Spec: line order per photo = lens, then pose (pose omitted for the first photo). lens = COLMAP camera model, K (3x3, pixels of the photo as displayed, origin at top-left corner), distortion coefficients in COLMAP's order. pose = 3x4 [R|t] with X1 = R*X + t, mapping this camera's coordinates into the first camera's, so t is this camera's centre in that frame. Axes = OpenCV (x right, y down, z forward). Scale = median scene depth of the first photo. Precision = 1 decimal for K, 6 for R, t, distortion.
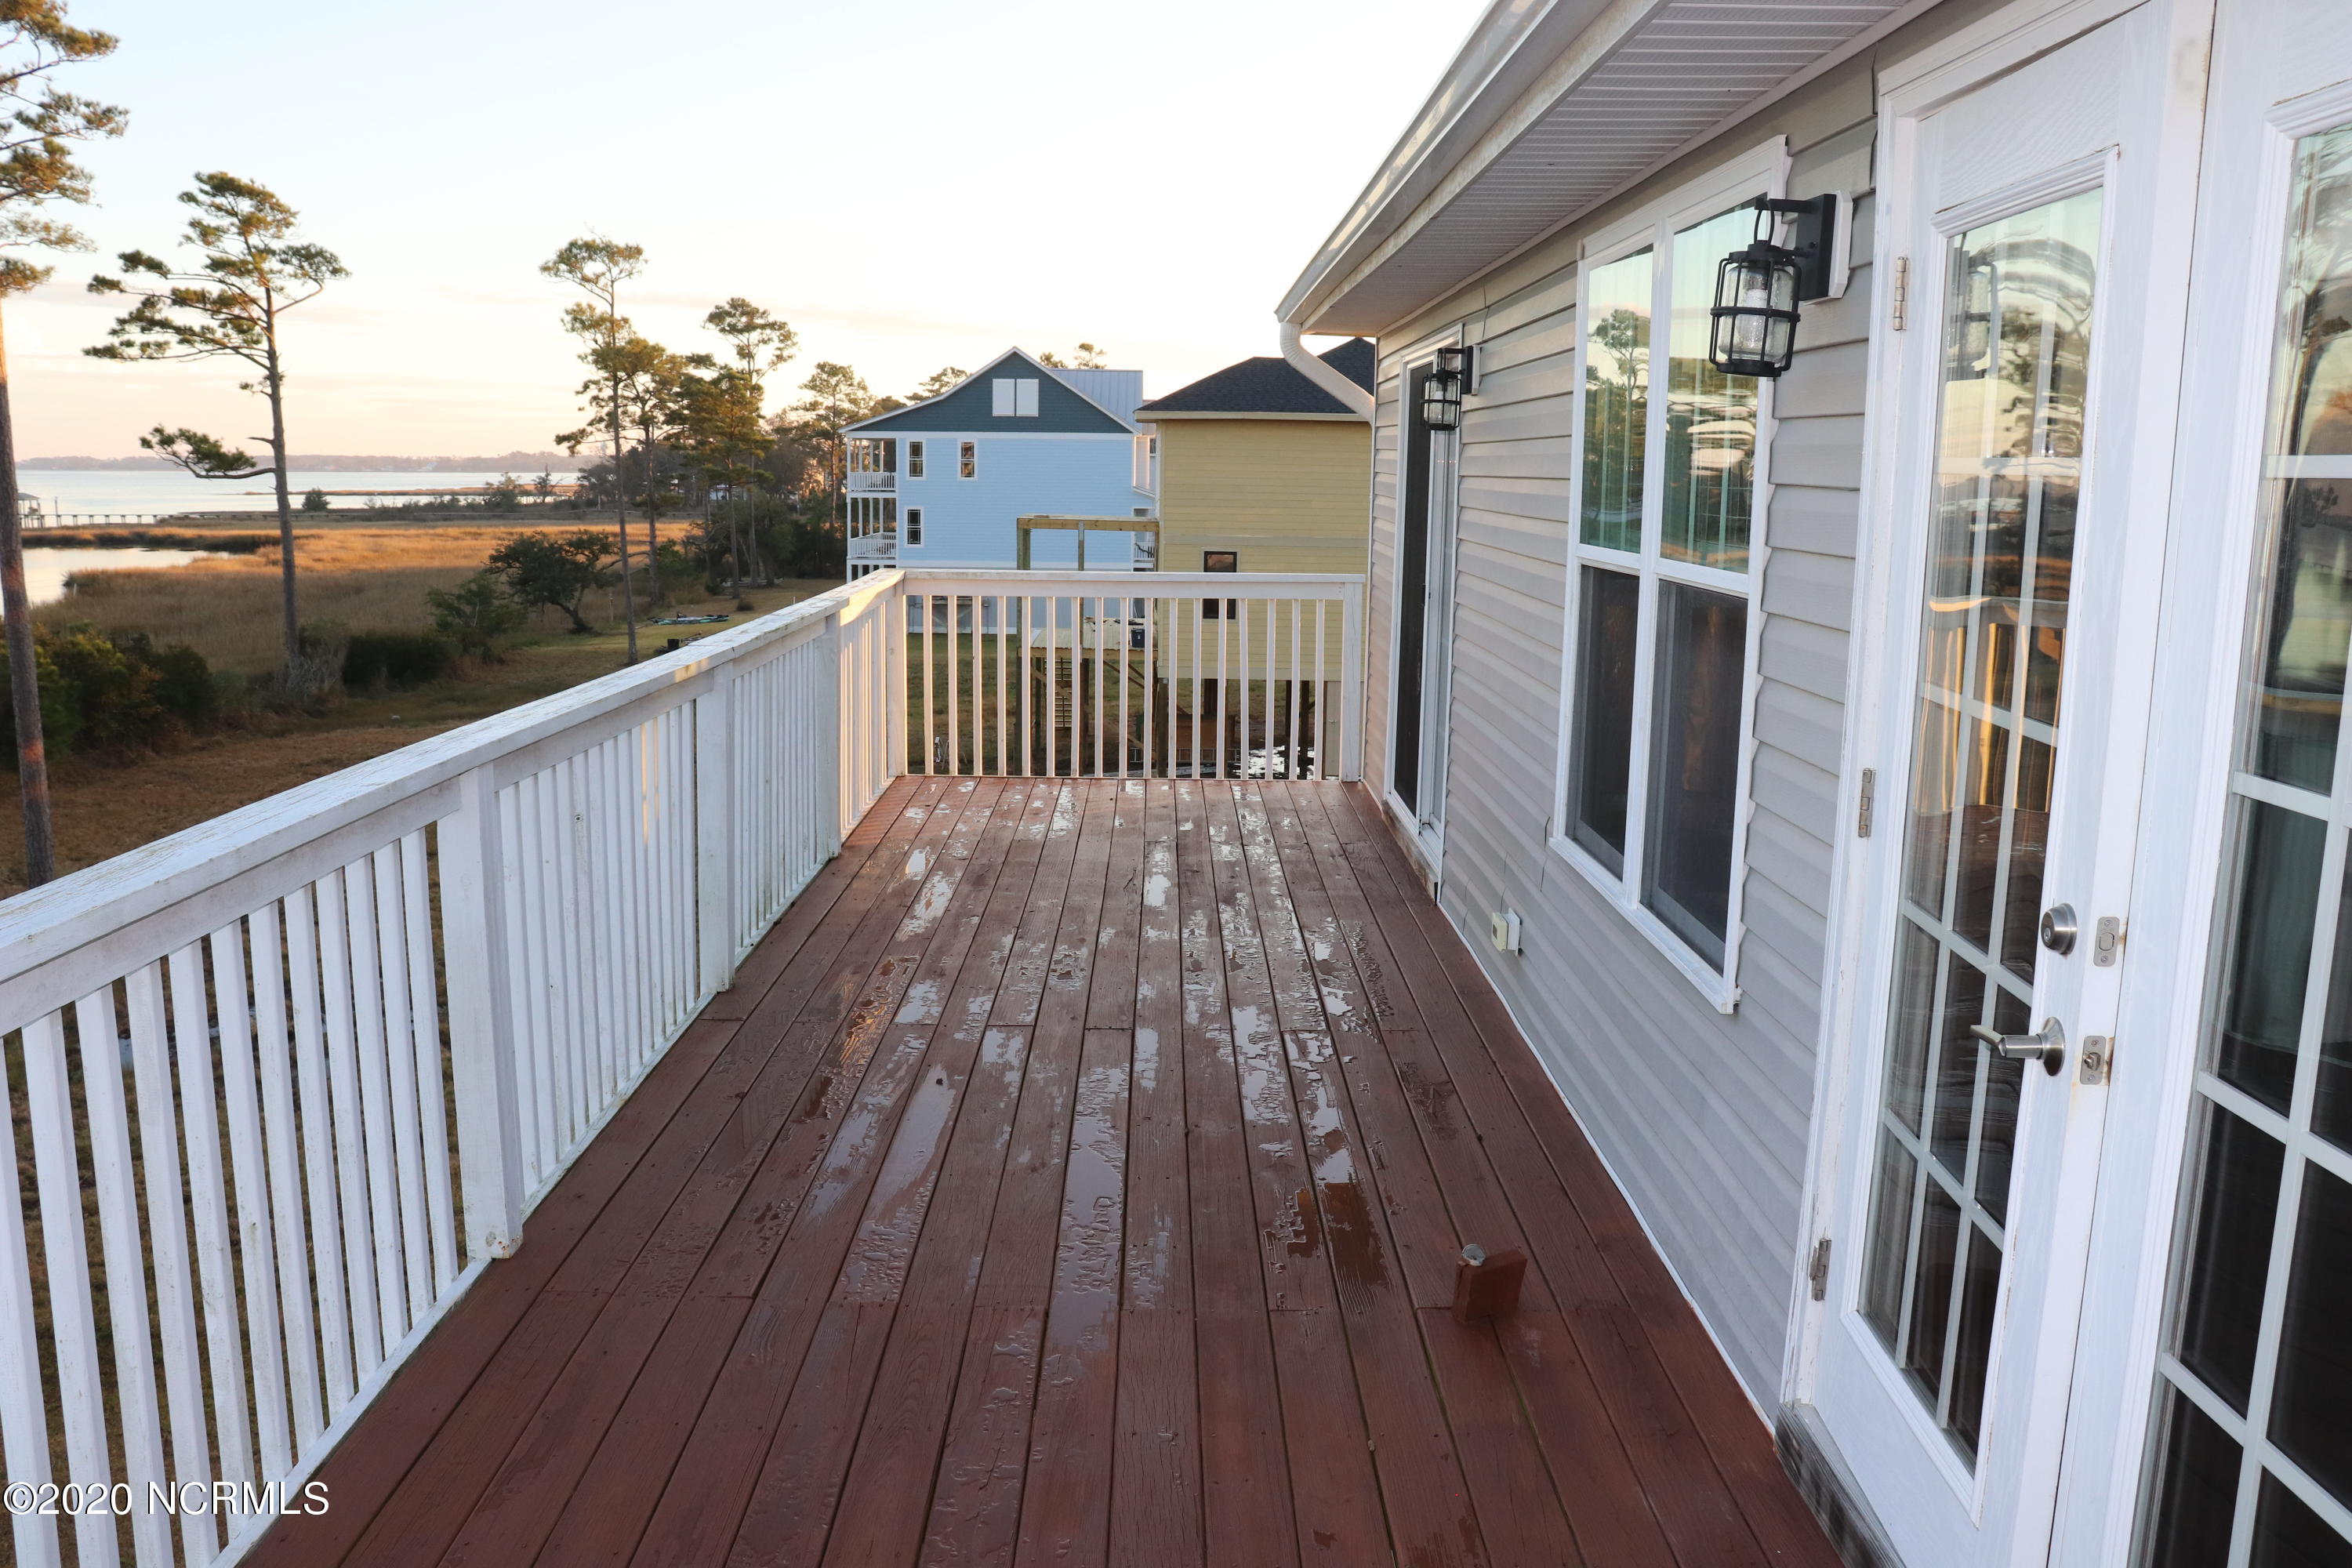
lens RADIAL K [[1934.9, 0, 1182.0], [0, 1934.9, 795.1], [0, 0, 1]] dist [-0.172911, 0.157013]
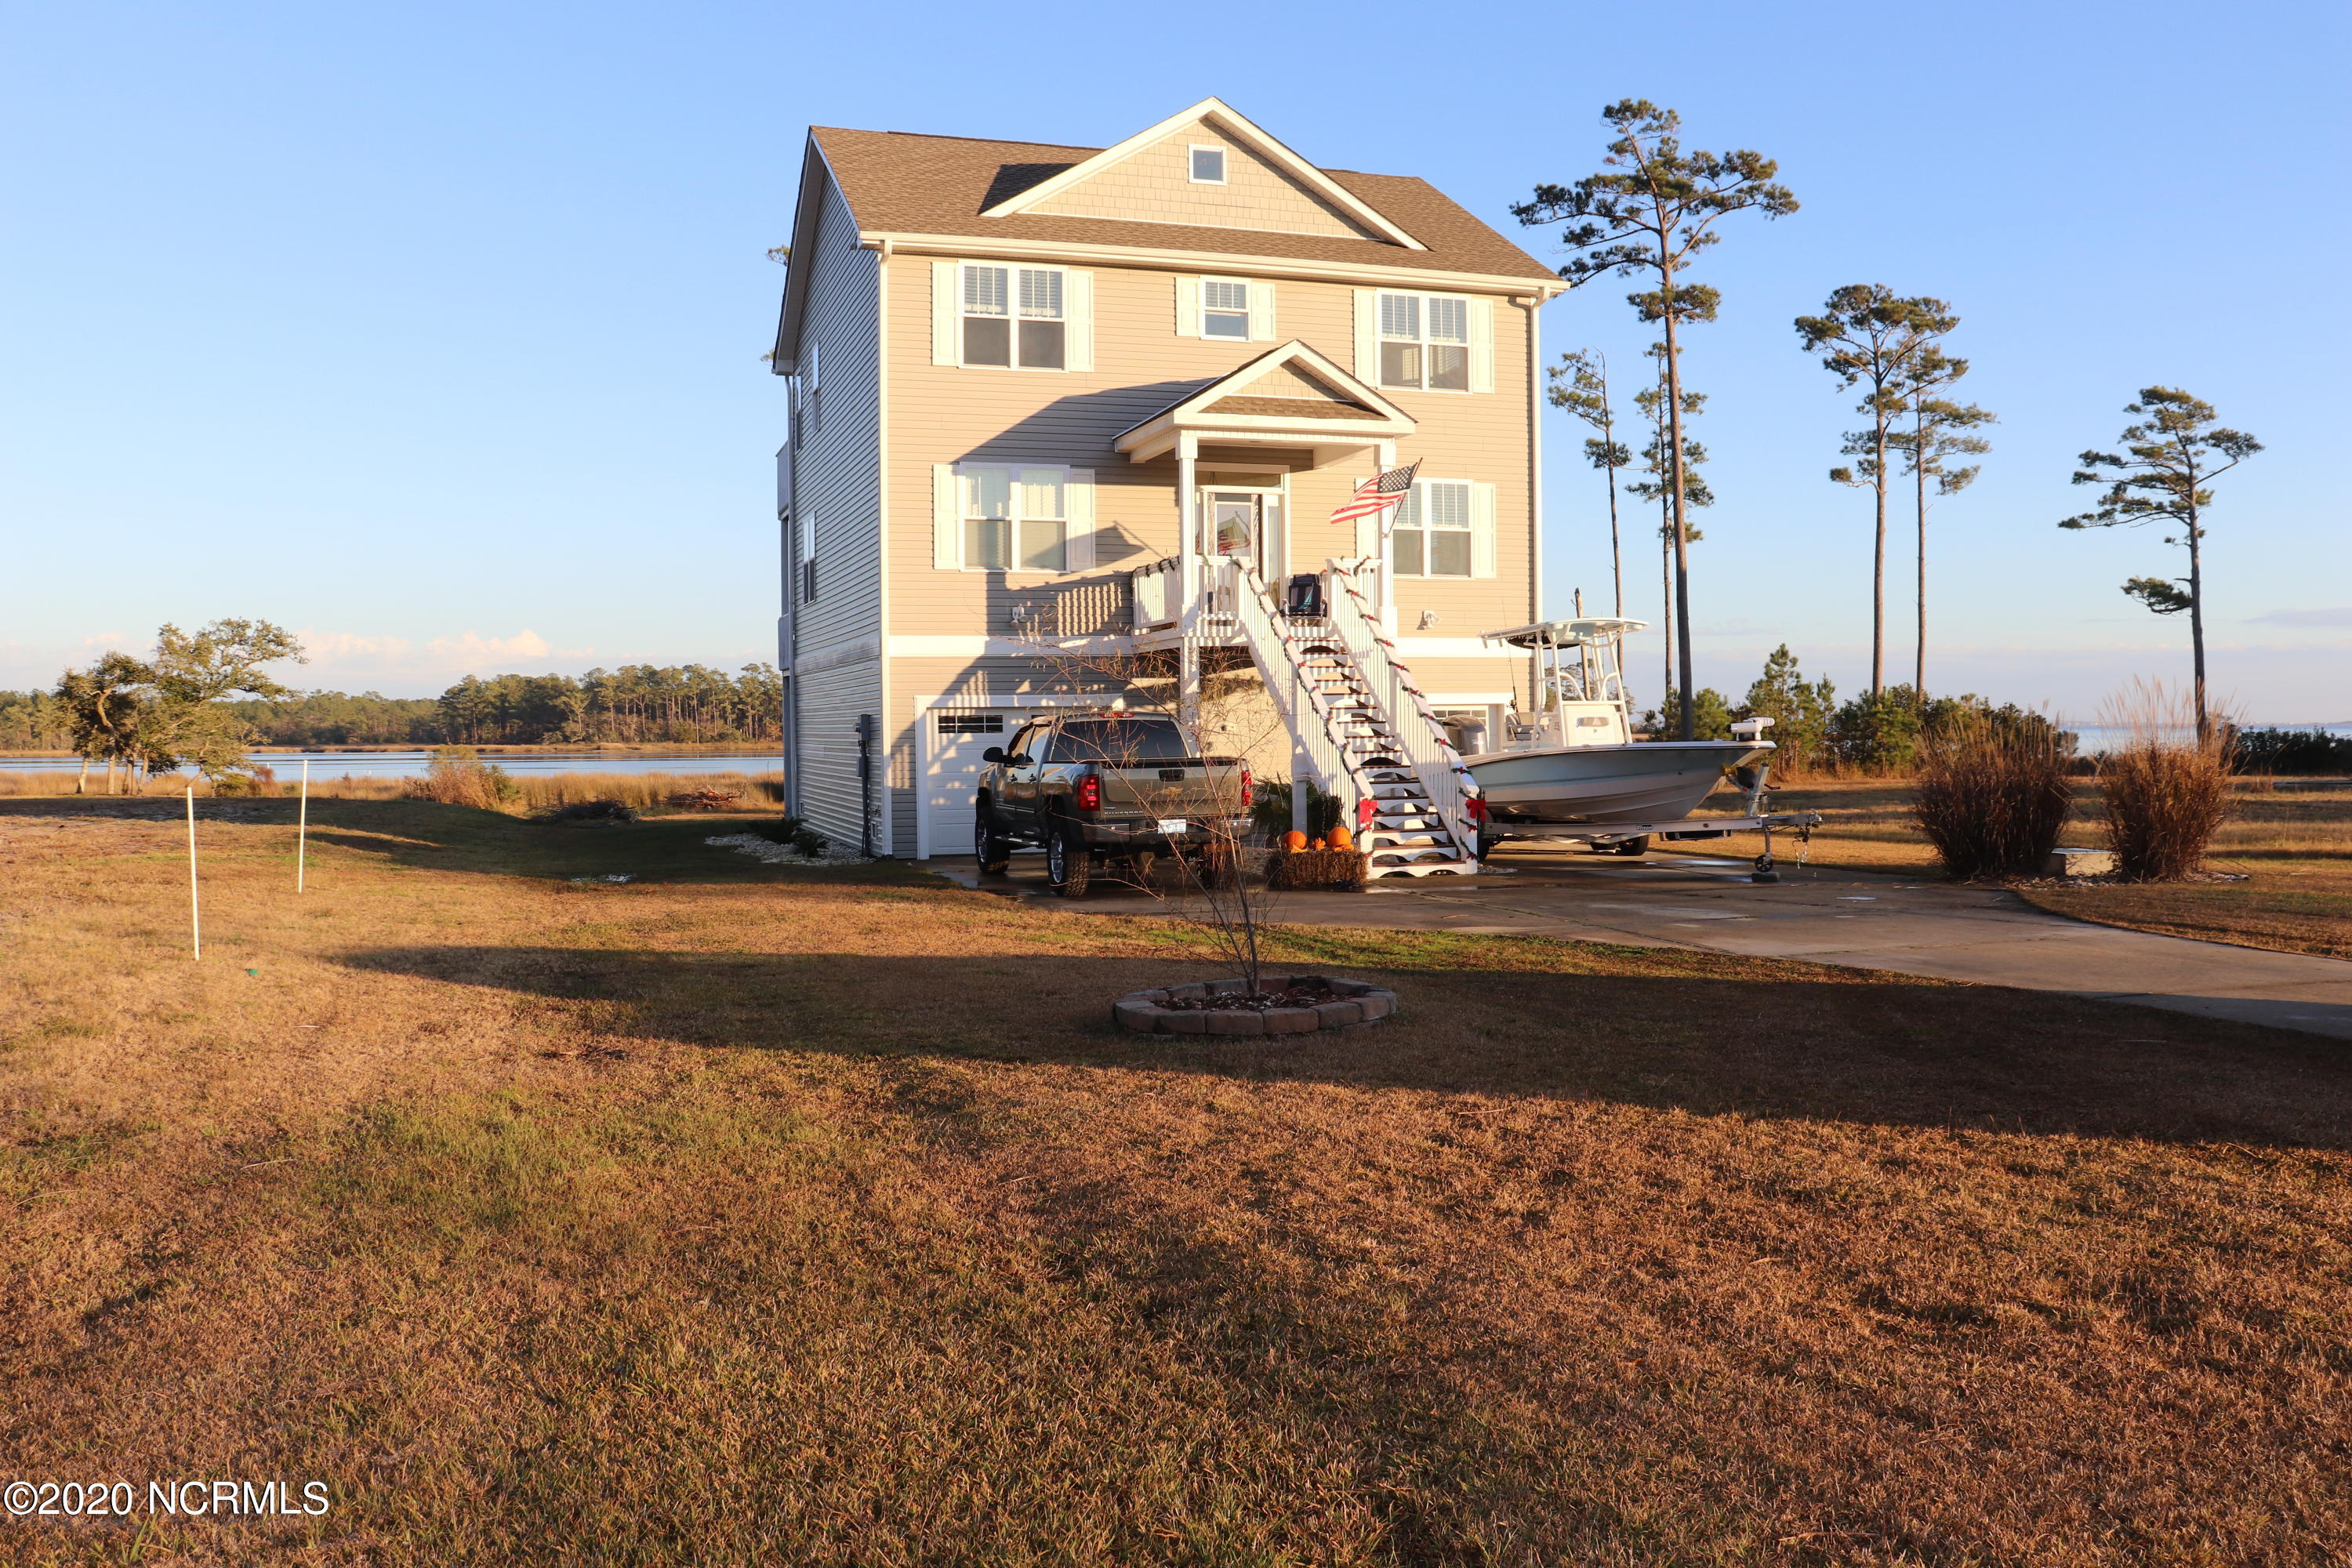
lens RADIAL K [[1928.4, 0, 1176.0], [0, 1928.4, 784.0], [0, 0, 1]] dist [-0.180103, 0.134598]
pose [[0.306818, 0.007241, -0.951741, 0.531180], [-0.144257, 0.988772, -0.038982, 0.105965], [0.940772, 0.149256, 0.304418, -0.047939]]
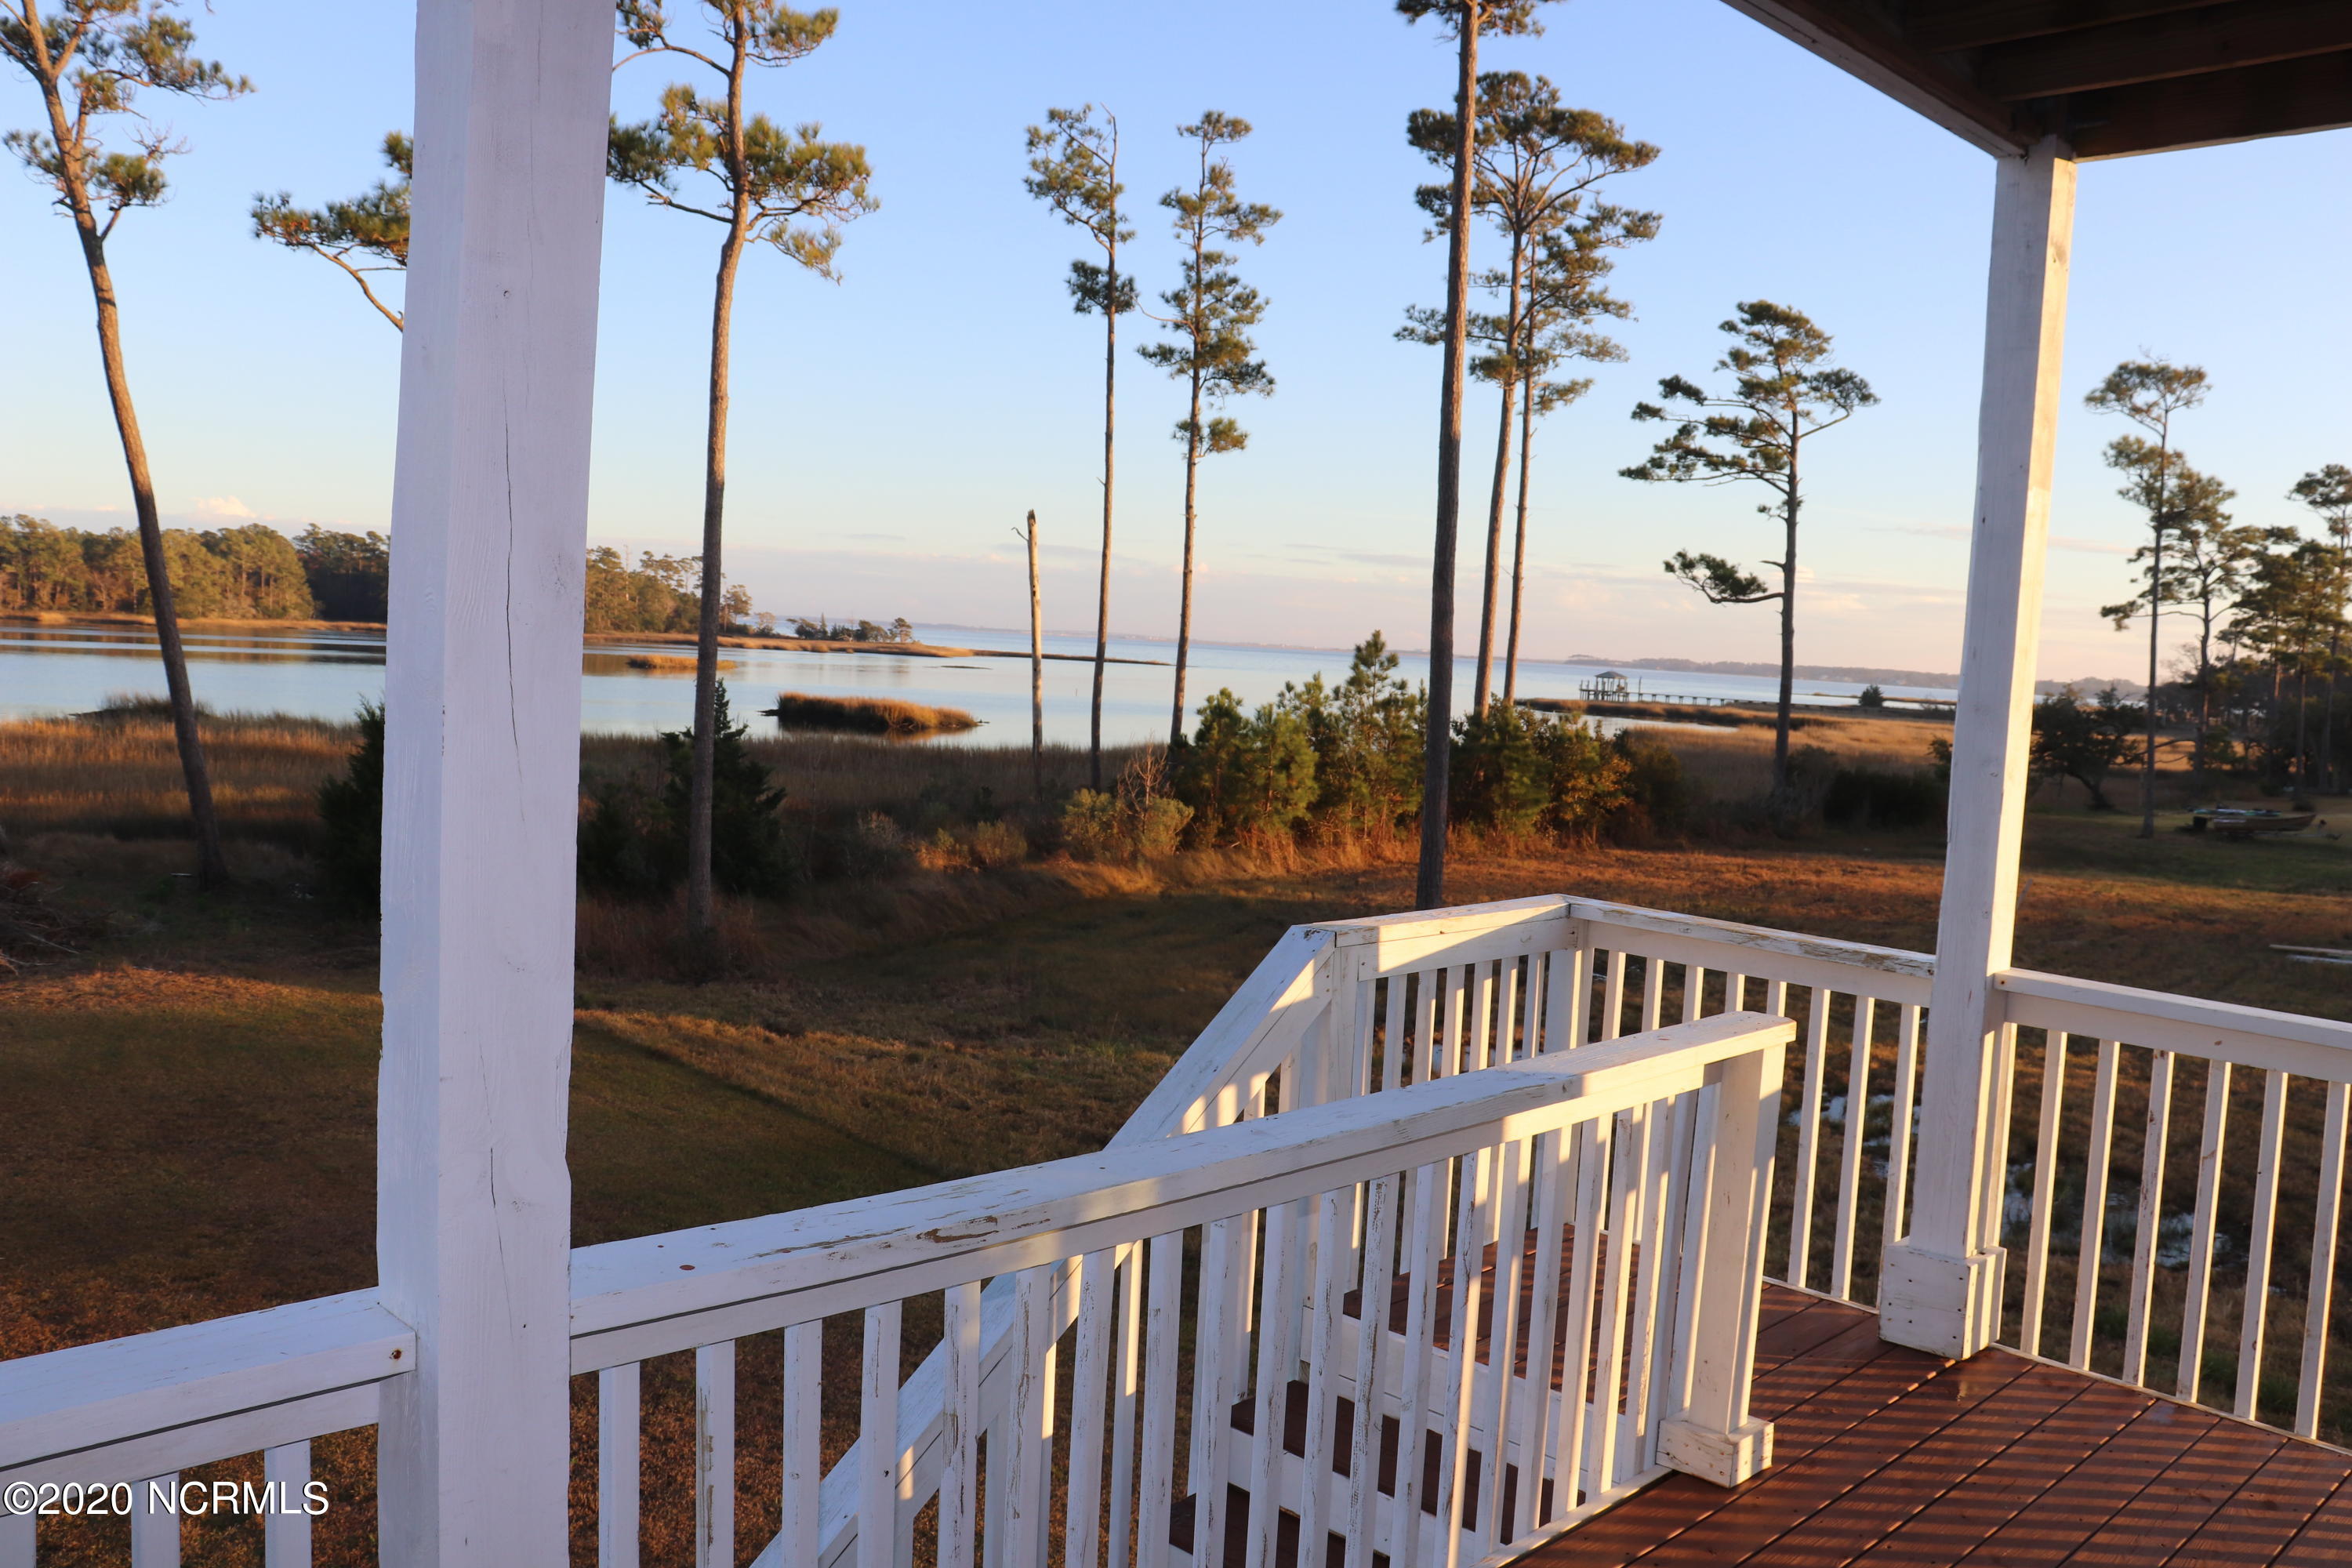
lens RADIAL K [[1934.9, 0, 1182.0], [0, 1934.9, 795.1], [0, 0, 1]] dist [-0.172911, 0.157013]
pose [[0.707059, 0.077125, -0.702937, 0.004116], [-0.157817, 0.986174, -0.050542, 0.031362], [0.689320, 0.146671, 0.709455, 0.083556]]
